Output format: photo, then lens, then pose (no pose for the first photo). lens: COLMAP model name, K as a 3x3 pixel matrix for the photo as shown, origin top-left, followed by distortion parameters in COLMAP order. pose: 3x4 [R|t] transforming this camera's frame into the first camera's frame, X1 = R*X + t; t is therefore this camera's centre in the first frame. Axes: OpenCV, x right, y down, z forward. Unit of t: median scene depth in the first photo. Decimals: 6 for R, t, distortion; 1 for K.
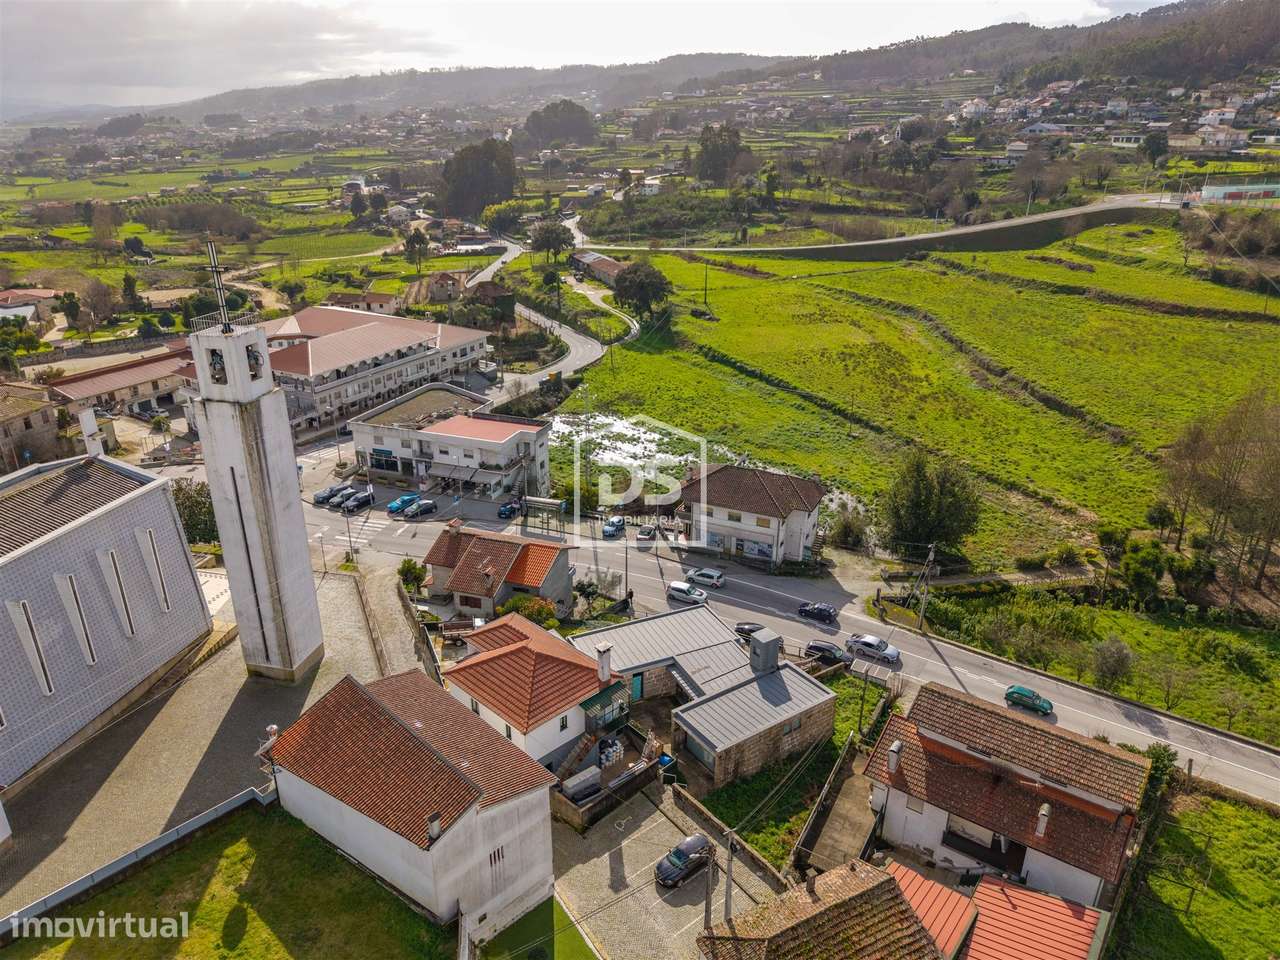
lens RADIAL K [[862.9, 0, 646.4], [0, 862.9, 474.7], [0, 0, 1]] dist [0.027506, -0.031546]
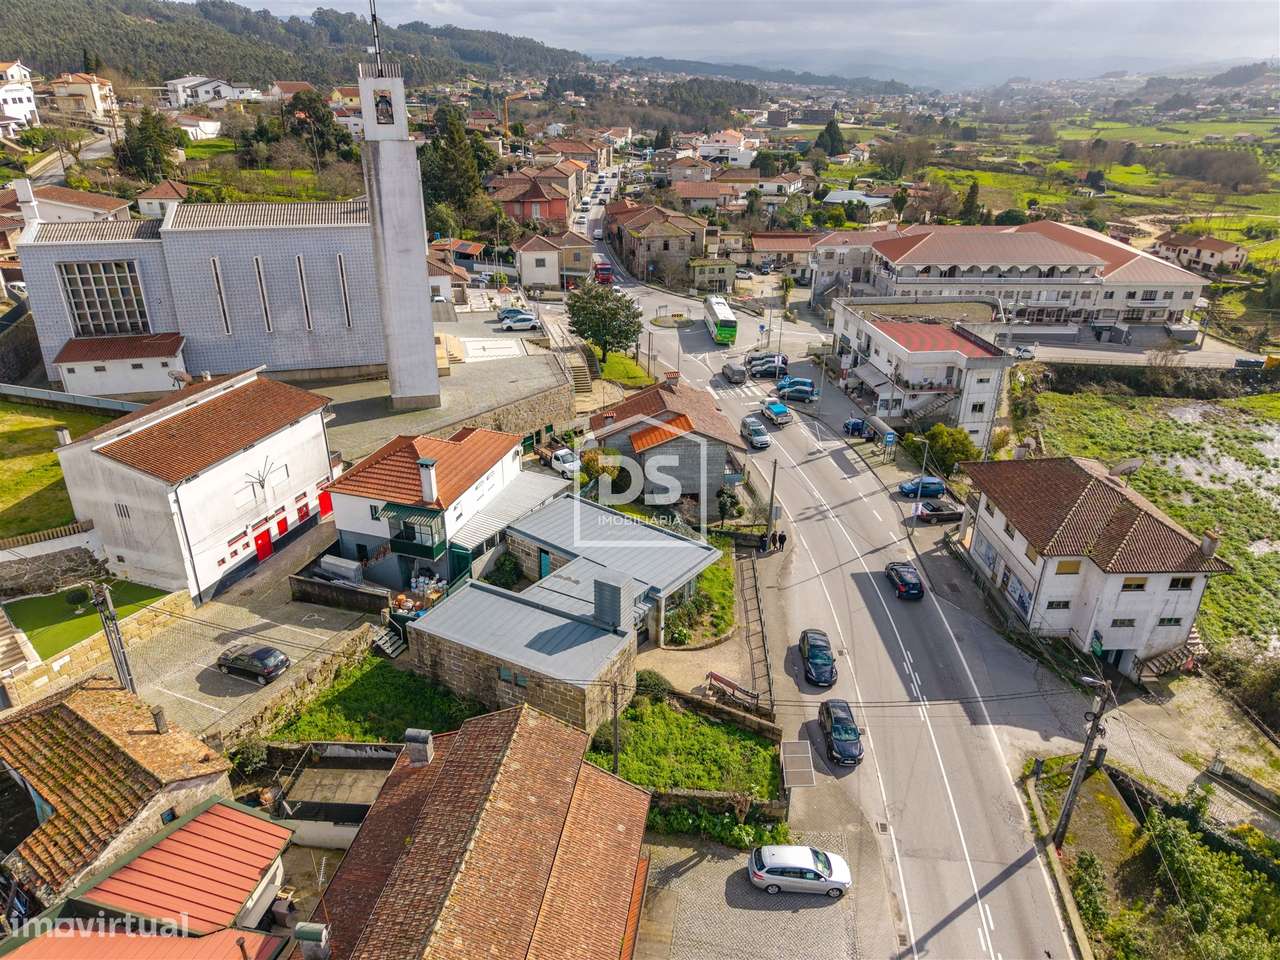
lens RADIAL K [[862.9, 0, 646.4], [0, 862.9, 474.7], [0, 0, 1]] dist [0.027506, -0.031546]
pose [[0.450872, 0.372211, -0.811279, 0.405720], [-0.339223, 0.912163, 0.229971, -0.035105], [0.825616, 0.171517, 0.537531, 0.375889]]
